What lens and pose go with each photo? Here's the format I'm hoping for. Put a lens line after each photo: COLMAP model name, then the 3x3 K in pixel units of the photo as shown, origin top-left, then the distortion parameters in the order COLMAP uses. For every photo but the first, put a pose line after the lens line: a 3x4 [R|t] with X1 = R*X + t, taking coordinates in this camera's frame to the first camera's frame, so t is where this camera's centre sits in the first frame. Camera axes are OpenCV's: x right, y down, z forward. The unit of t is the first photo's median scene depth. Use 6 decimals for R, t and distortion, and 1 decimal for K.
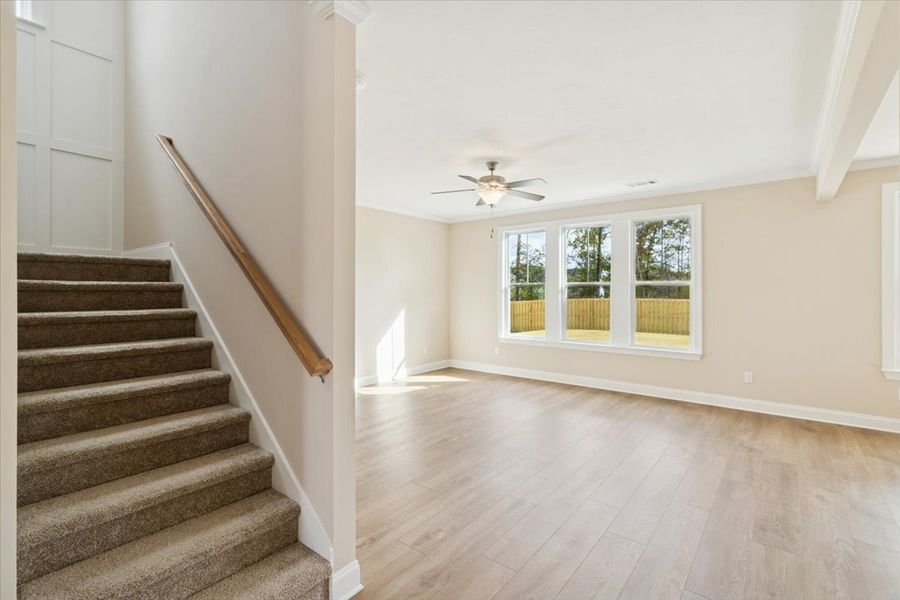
lens RADIAL K [[416.7, 0, 449.0], [0, 416.7, 291.9], [0, 0, 1]] dist [-0.001009, 0.001938]
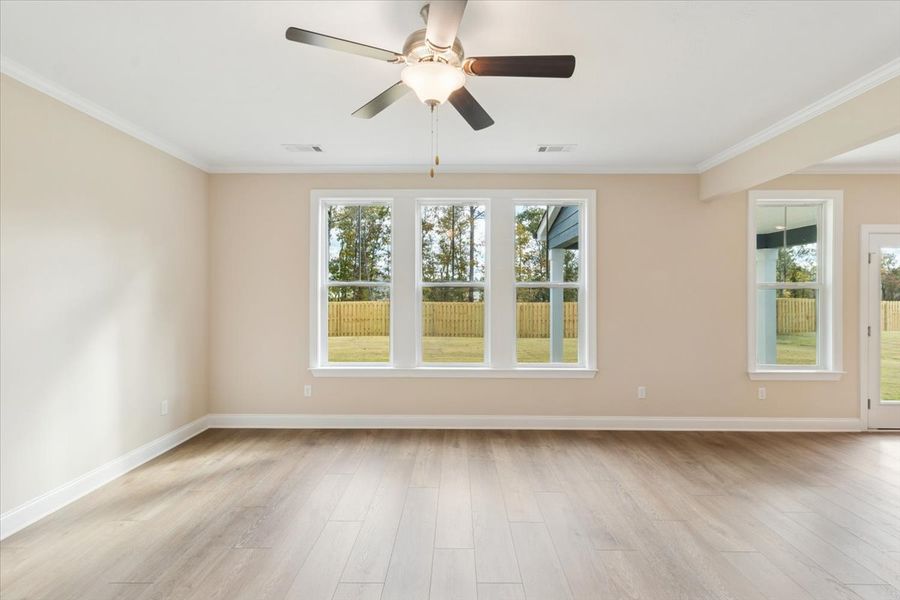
lens RADIAL K [[416.7, 0, 449.5], [0, 416.7, 290.9], [0, 0, 1]] dist [-0.001009, 0.001938]
pose [[0.786370, 0.008766, 0.617694, -0.127016], [-0.003661, 0.999948, -0.009531, 0.000838], [-0.617745, 0.005234, 0.786361, 0.486860]]
